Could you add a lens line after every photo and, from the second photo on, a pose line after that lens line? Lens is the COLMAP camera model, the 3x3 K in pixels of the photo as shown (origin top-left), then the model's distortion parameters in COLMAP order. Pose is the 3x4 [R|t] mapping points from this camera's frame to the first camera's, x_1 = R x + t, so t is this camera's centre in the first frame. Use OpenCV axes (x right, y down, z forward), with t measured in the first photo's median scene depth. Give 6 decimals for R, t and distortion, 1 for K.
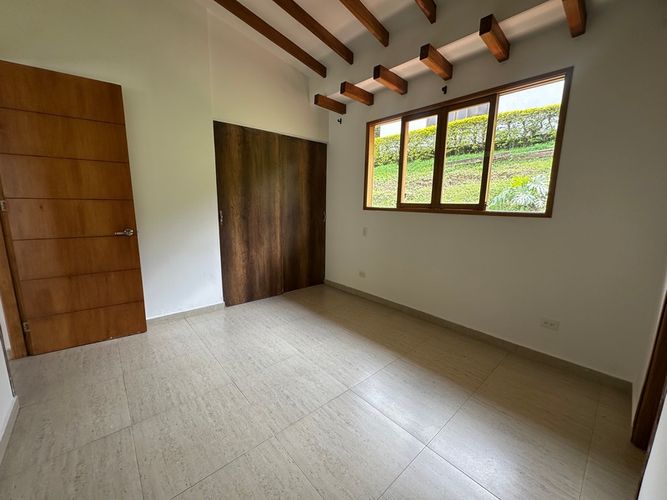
lens RADIAL K [[266.2, 0, 332.4], [0, 266.2, 250.5], [0, 0, 1]] dist [-0.000106, -0.000320]
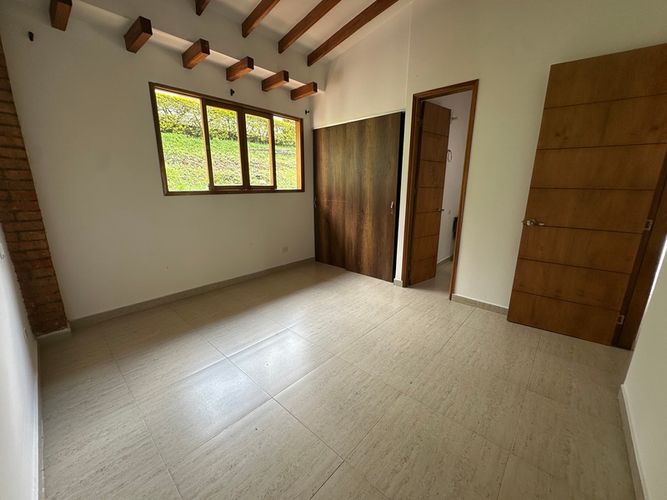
lens RADIAL K [[266.2, 0, 332.4], [0, 266.2, 248.3], [0, 0, 1]] dist [-0.000106, -0.000320]
pose [[-0.115376, -0.246199, 0.962328, -0.897636], [0.181589, 0.947244, 0.264111, -0.146672], [-0.976583, 0.205220, -0.064582, 0.710401]]
